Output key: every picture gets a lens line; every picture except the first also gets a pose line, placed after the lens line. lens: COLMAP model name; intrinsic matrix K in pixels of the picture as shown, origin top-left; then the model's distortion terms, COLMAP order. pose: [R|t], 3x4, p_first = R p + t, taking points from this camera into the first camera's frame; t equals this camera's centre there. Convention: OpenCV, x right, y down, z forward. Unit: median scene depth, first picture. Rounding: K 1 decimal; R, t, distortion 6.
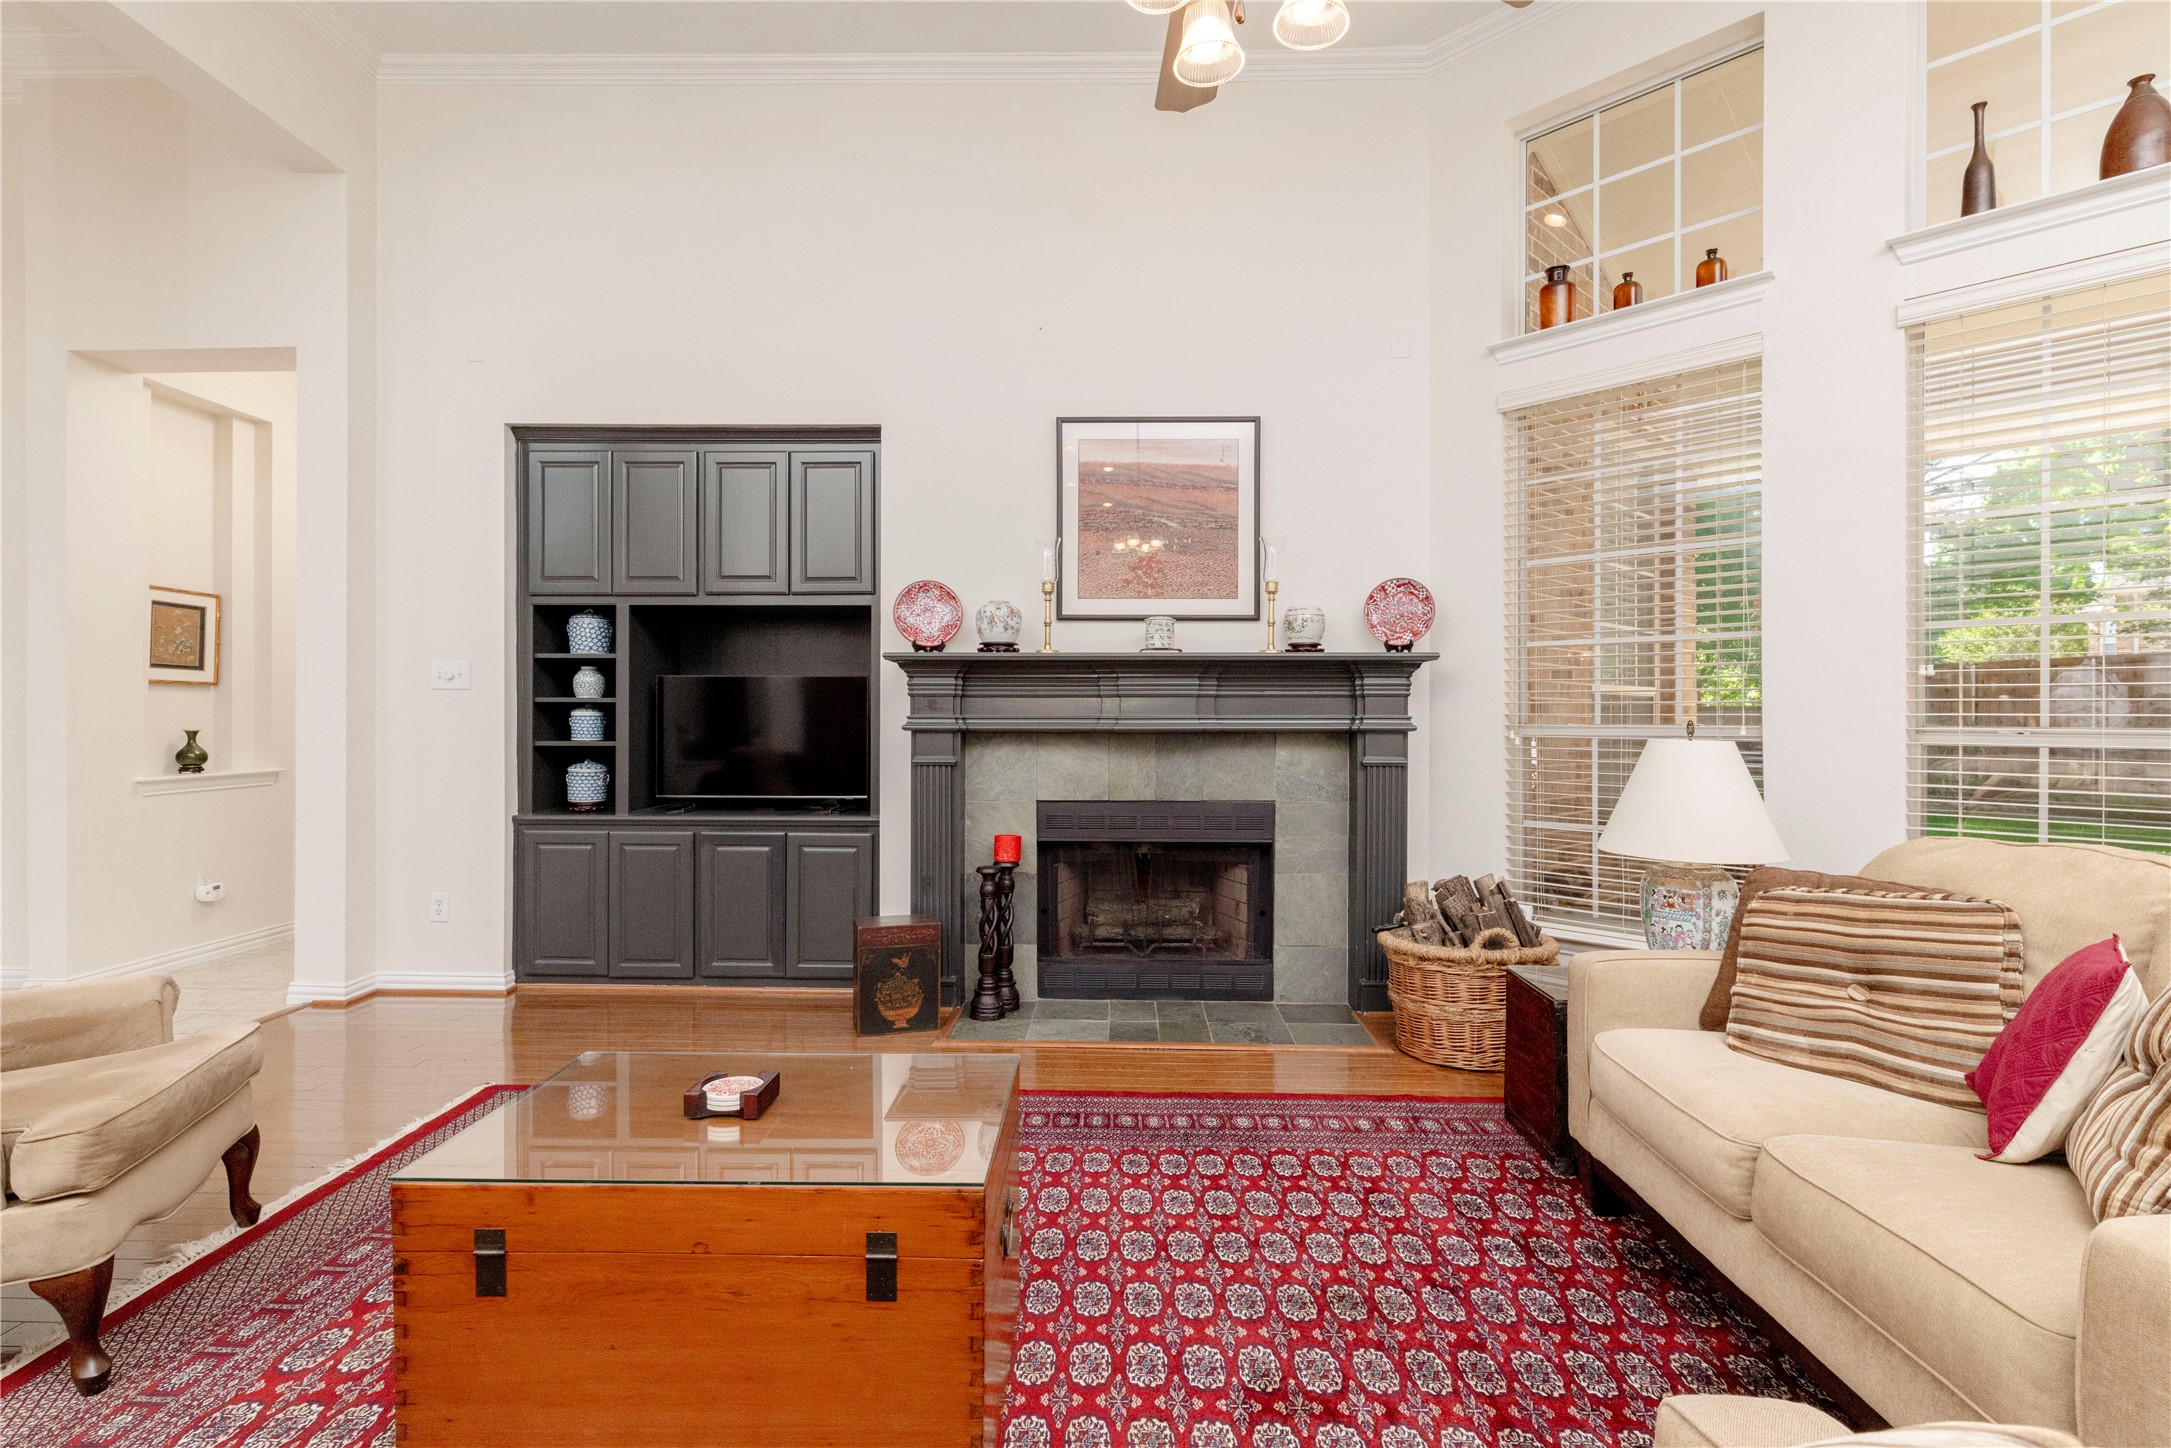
lens RADIAL K [[1026.1, 0, 1094.3], [0, 1026.1, 716.7], [0, 0, 1]] dist [0.000303, 0.000680]
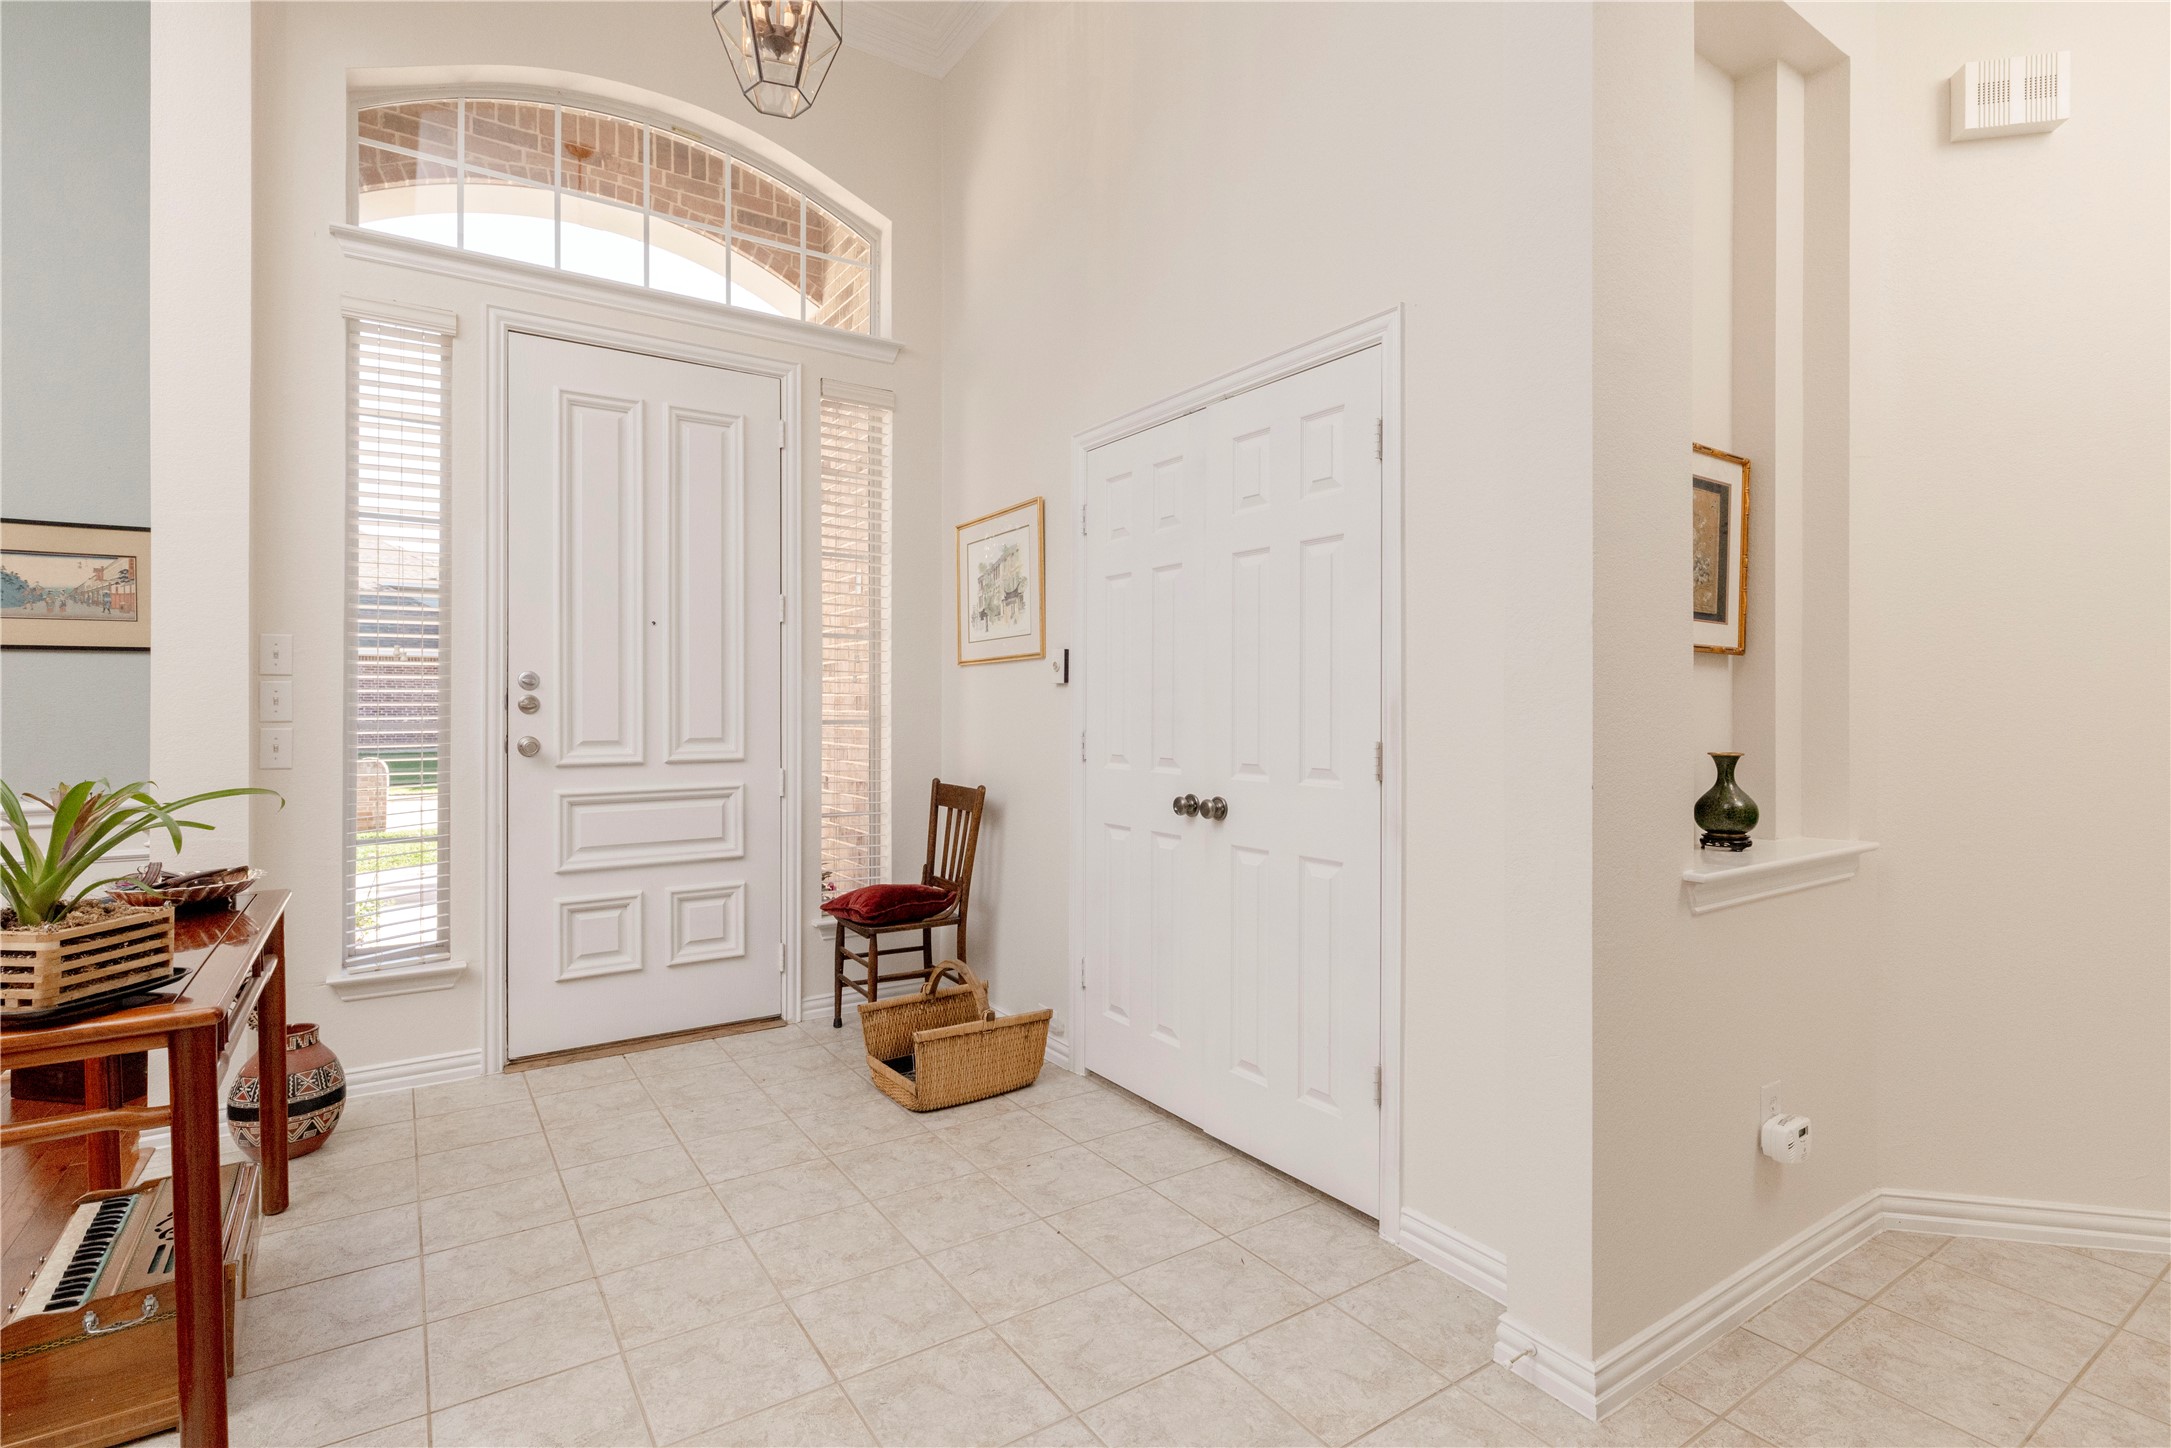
lens RADIAL K [[1026.1, 0, 1083.9], [0, 1026.1, 708.7], [0, 0, 1]] dist [0.000303, 0.000680]
pose [[0.570056, 0.000160, -0.821606, -0.800890], [-0.003767, 0.999990, -0.002419, -0.005258], [0.821597, 0.004474, 0.570051, 0.613557]]
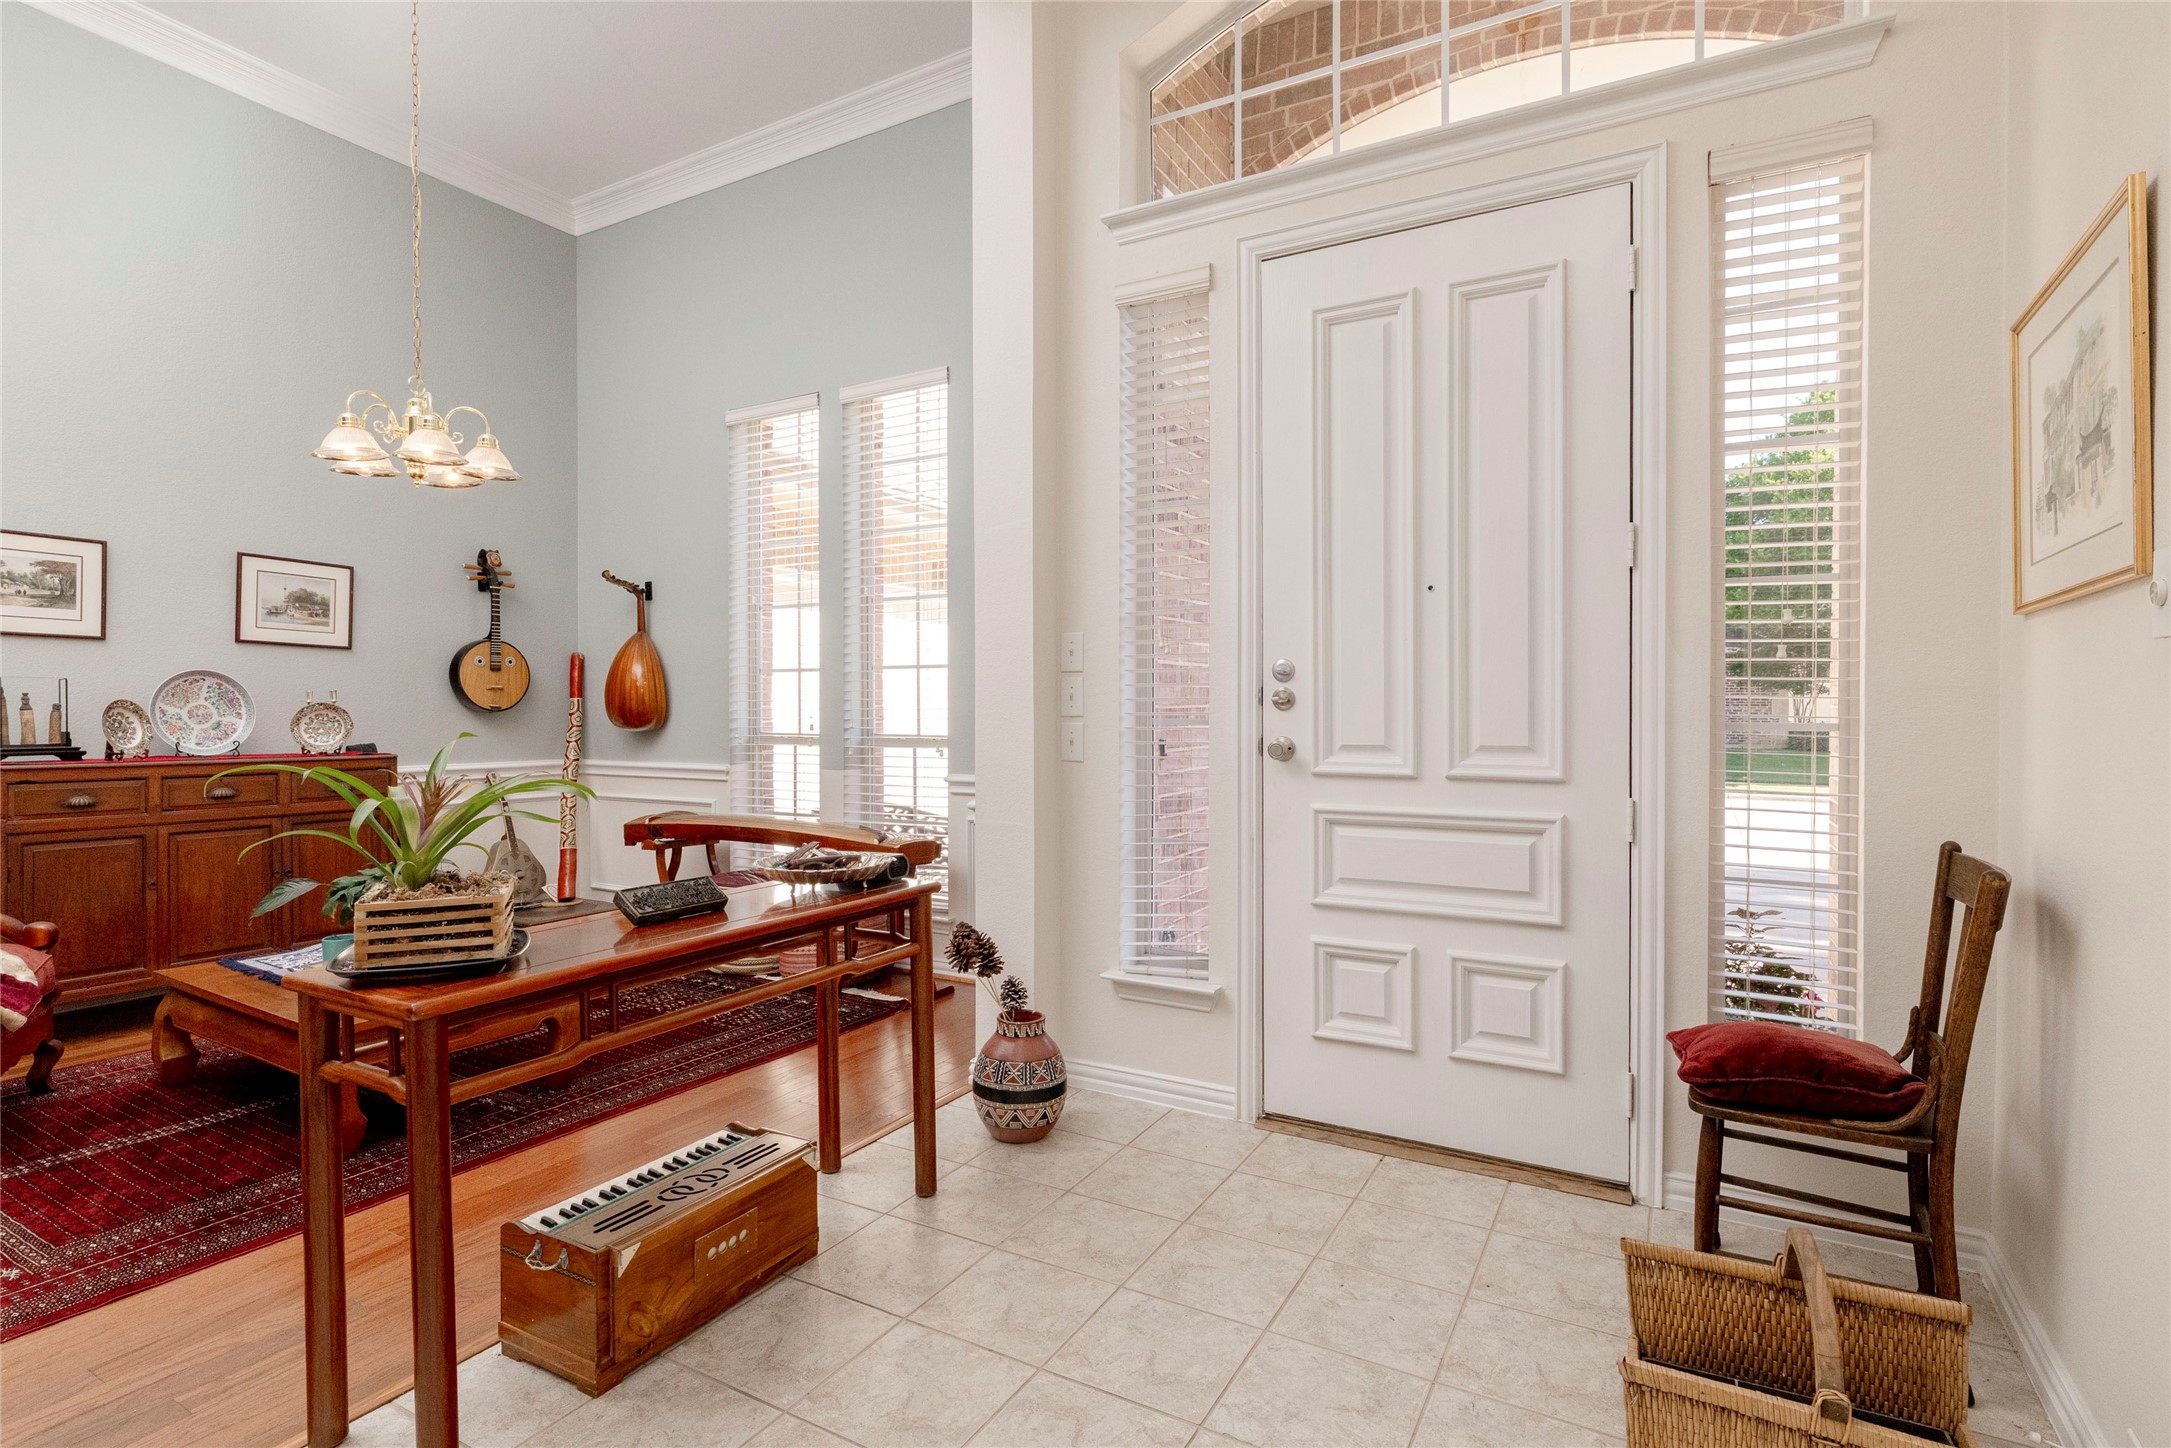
lens RADIAL K [[1026.1, 0, 1103.7], [0, 1026.1, 714.6], [0, 0, 1]] dist [0.000303, 0.000680]
pose [[-0.474813, 0.008136, -0.880049, -1.056244], [-0.004146, 0.999925, 0.011481, -0.005910], [0.880077, 0.009100, -0.474743, 0.929439]]
